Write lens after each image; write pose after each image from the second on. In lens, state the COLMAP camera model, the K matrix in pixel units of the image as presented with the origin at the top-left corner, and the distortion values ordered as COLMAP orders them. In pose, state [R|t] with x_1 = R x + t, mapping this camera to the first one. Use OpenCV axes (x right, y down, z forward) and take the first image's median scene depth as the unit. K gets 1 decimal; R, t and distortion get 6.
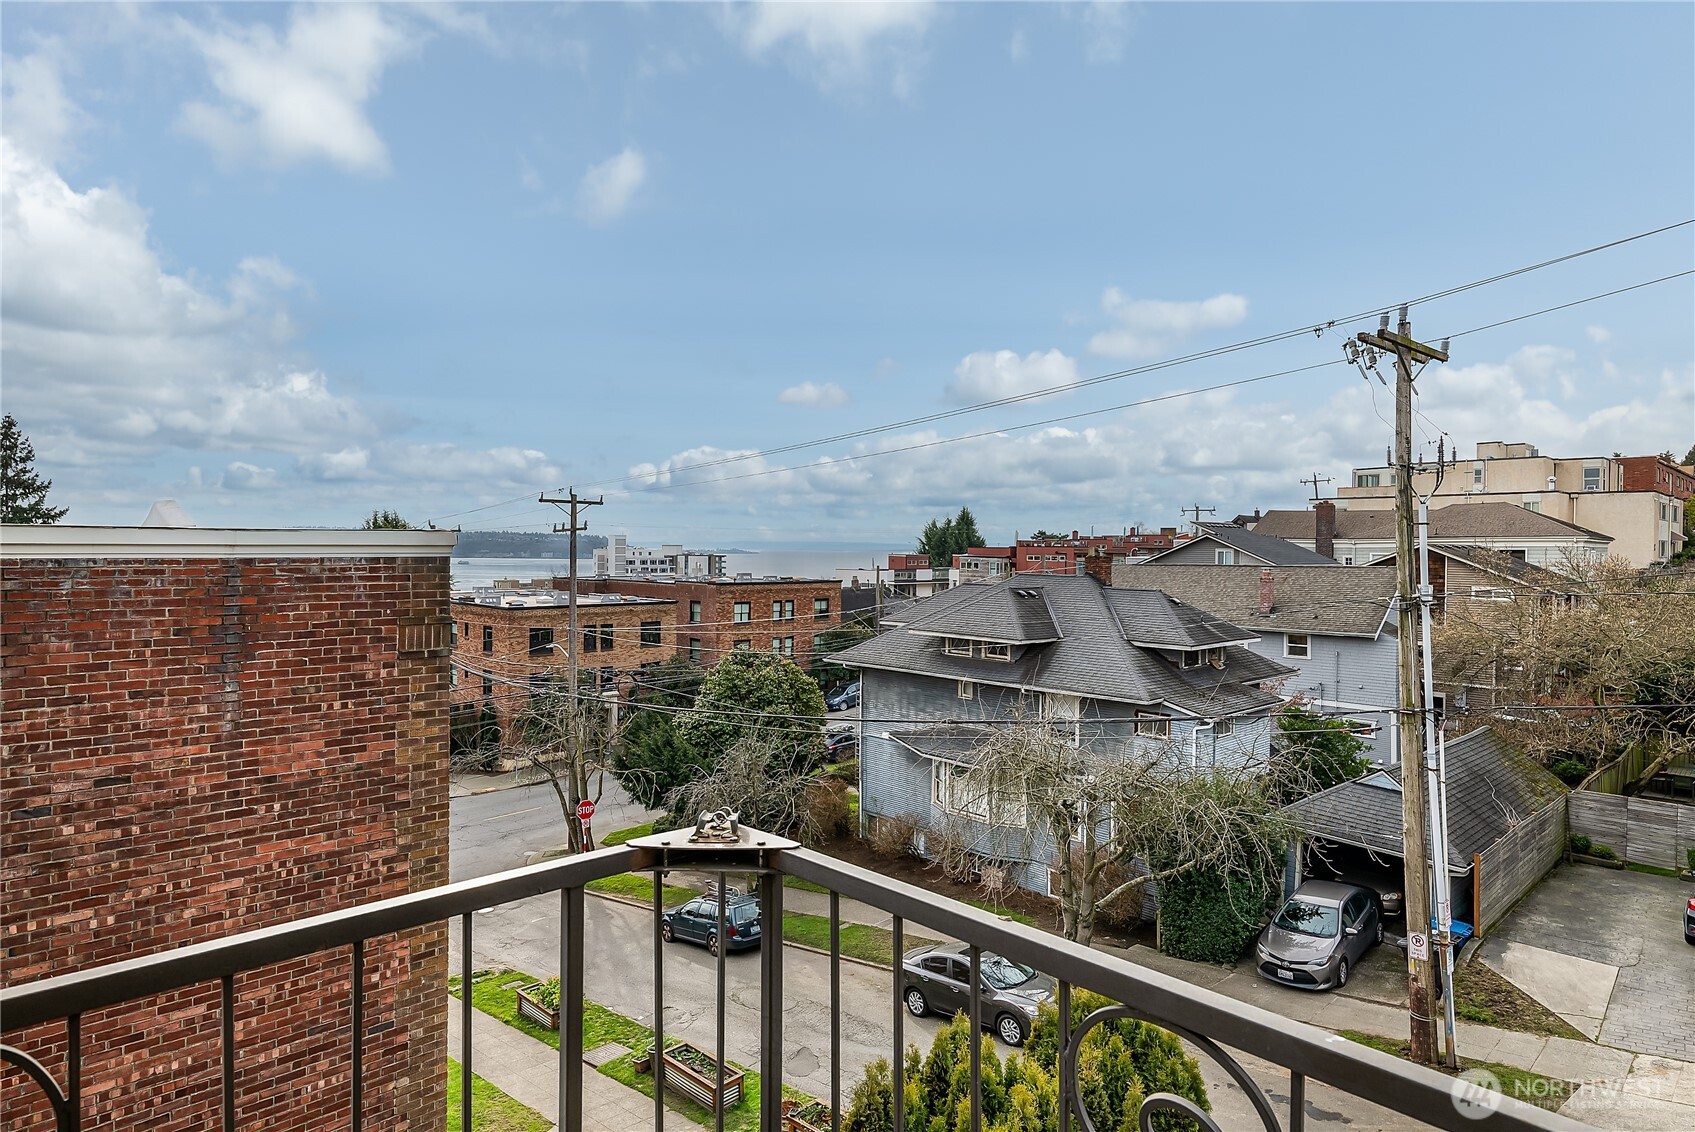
lens RADIAL K [[987.3, 0, 843.4], [0, 987.3, 565.7], [0, 0, 1]] dist [0.020152, -0.008152]
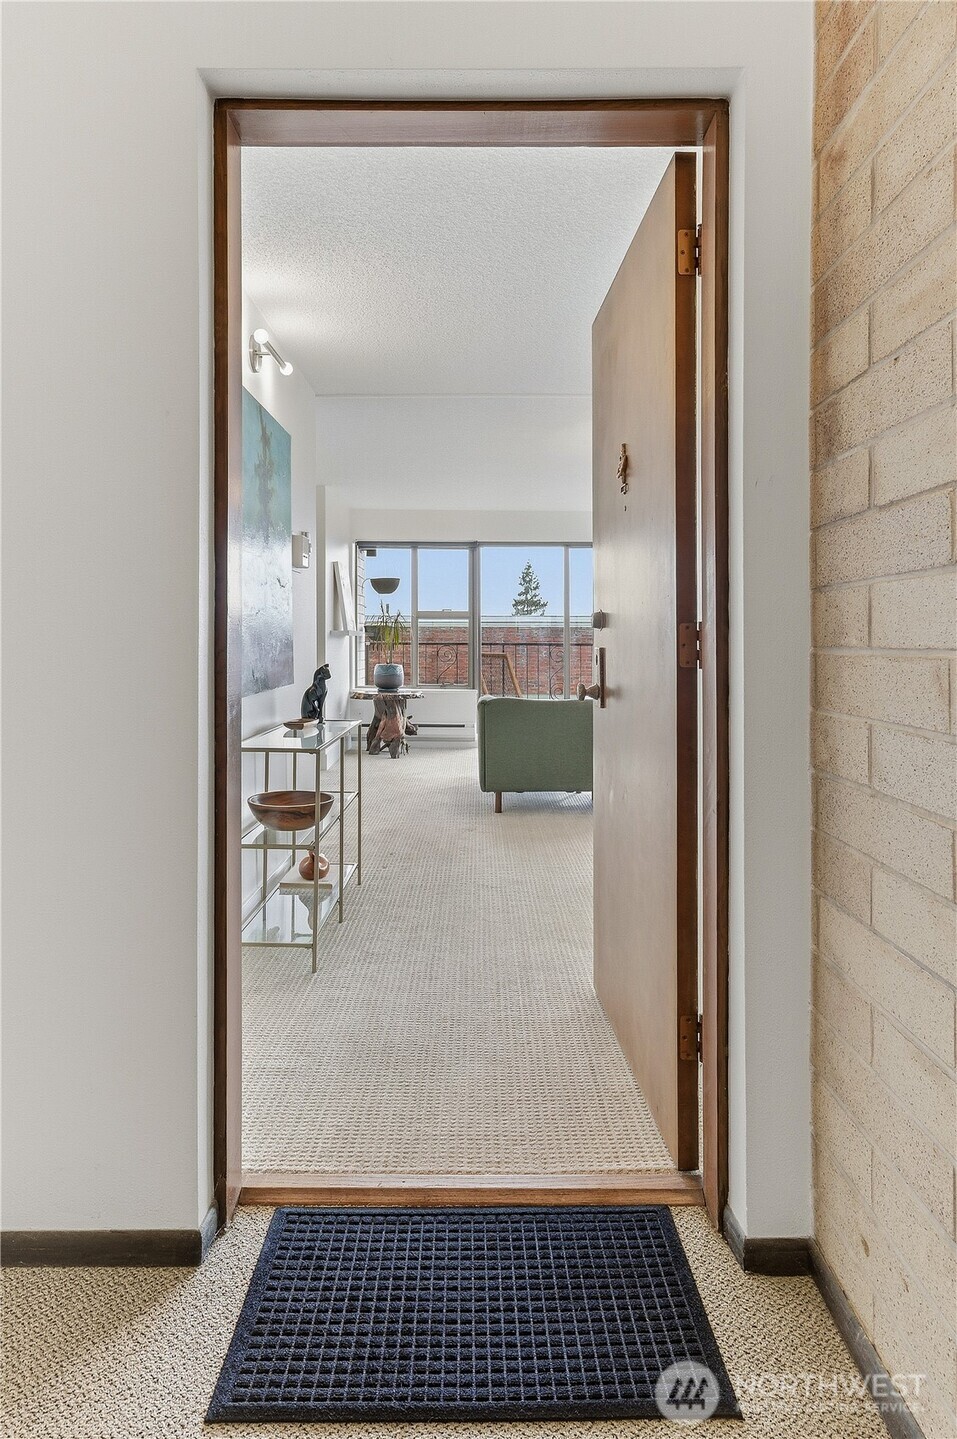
lens RADIAL K [[838.2, 0, 477.0], [0, 838.2, 666.5], [0, 0, 1]] dist [0.020152, -0.008152]
pose [[0.732942, 0.014304, -0.680140, 0.174921], [-0.008429, 0.999893, 0.011945, 0.024568], [0.680238, -0.003022, 0.732985, -0.333383]]
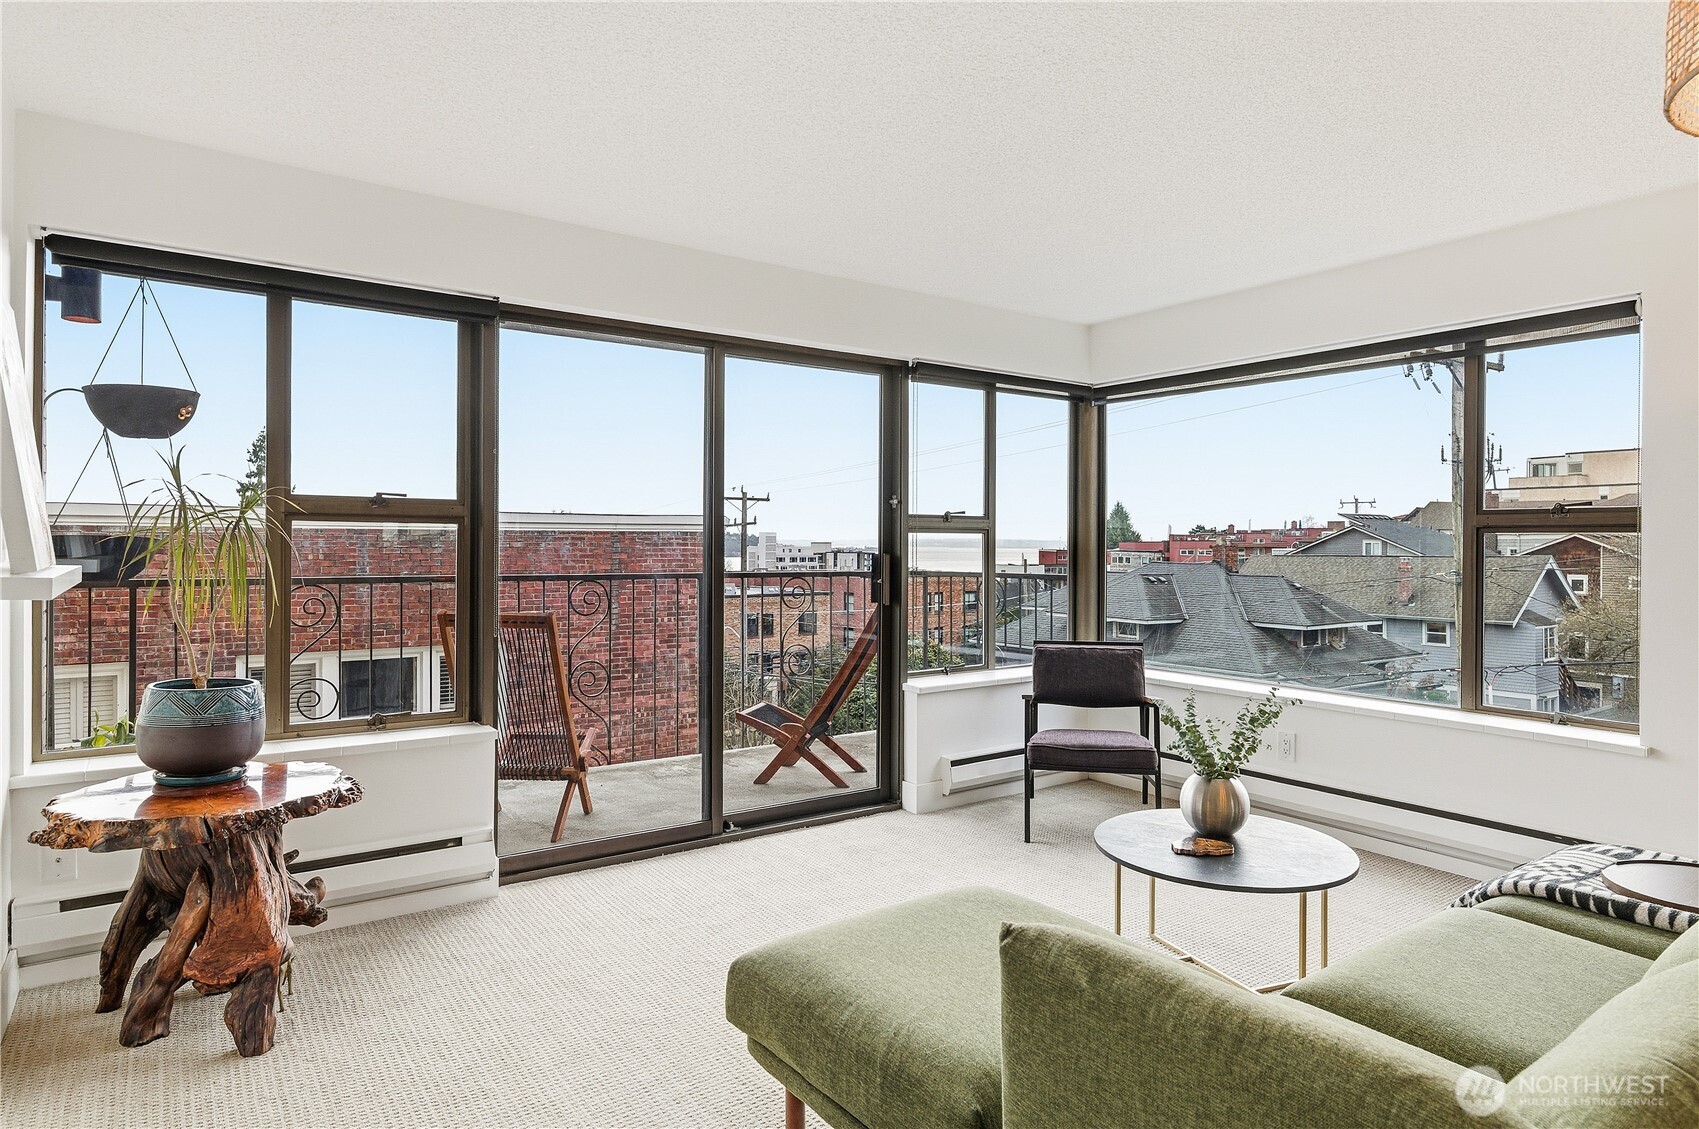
lens RADIAL K [[974.9, 0, 866.1], [0, 974.9, 547.6], [0, 0, 1]] dist [-0.006220, 0.004086]
pose [[0.991767, -0.003453, -0.128008, 0.014059], [0.001746, 0.999908, -0.013445, 0.014966], [0.128043, 0.013110, 0.991682, -0.214342]]
